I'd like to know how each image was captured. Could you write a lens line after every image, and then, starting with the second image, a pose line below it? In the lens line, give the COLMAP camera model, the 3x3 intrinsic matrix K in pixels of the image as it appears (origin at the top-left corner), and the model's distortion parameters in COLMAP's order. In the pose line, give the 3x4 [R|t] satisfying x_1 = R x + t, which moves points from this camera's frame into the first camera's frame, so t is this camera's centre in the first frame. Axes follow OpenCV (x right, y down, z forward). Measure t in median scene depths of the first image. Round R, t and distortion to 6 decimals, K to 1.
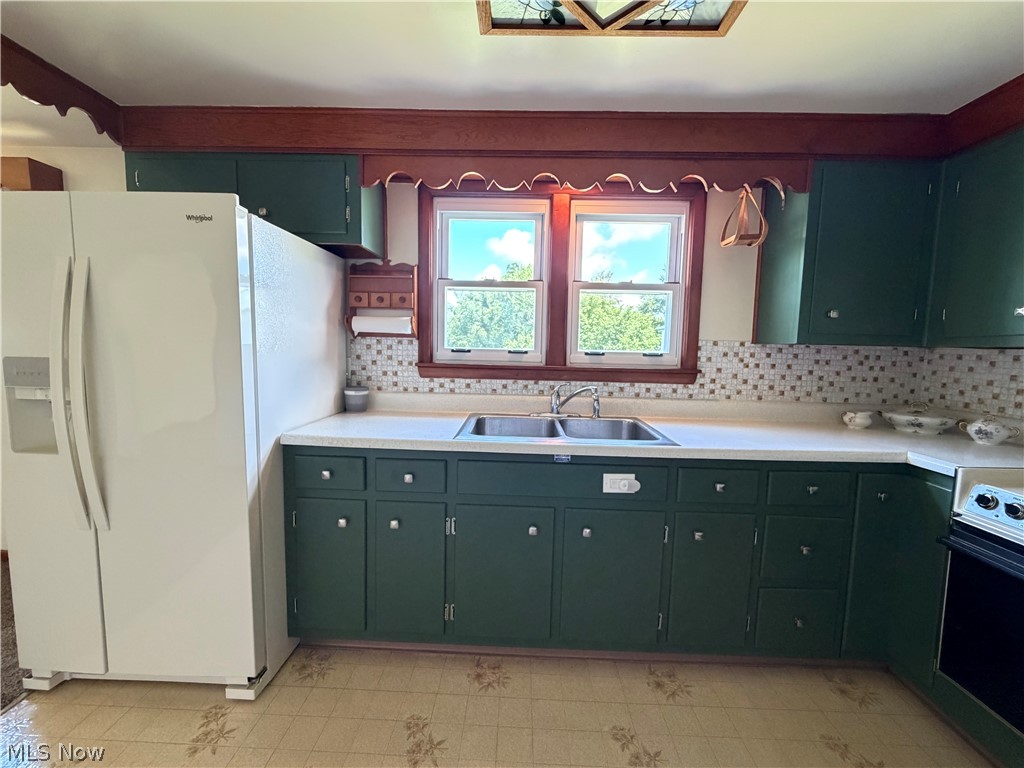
lens RADIAL K [[410.9, 0, 511.8], [0, 410.9, 384.4], [0, 0, 1]] dist [-0.002676, 0.000904]
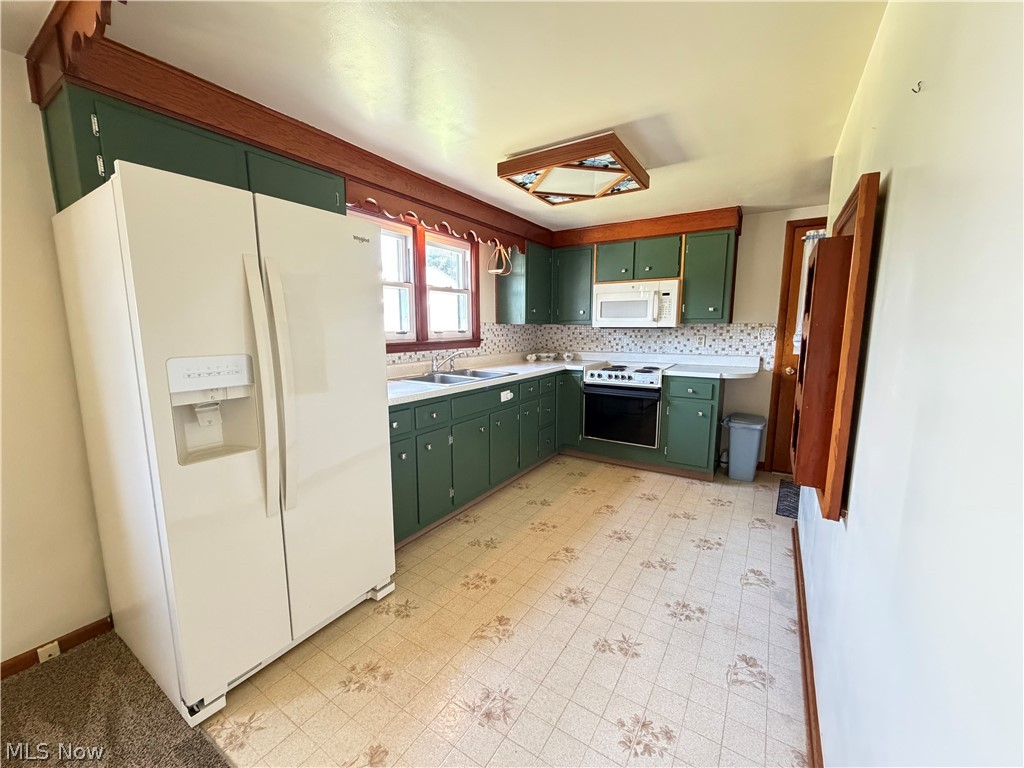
lens RADIAL K [[410.9, 0, 512.6], [0, 410.9, 383.3], [0, 0, 1]] dist [-0.002676, 0.000904]
pose [[0.510437, -0.140864, 0.848299, -1.042847], [0.088288, 0.989863, 0.111247, -0.031344], [-0.855371, 0.018110, 0.517700, -0.055305]]
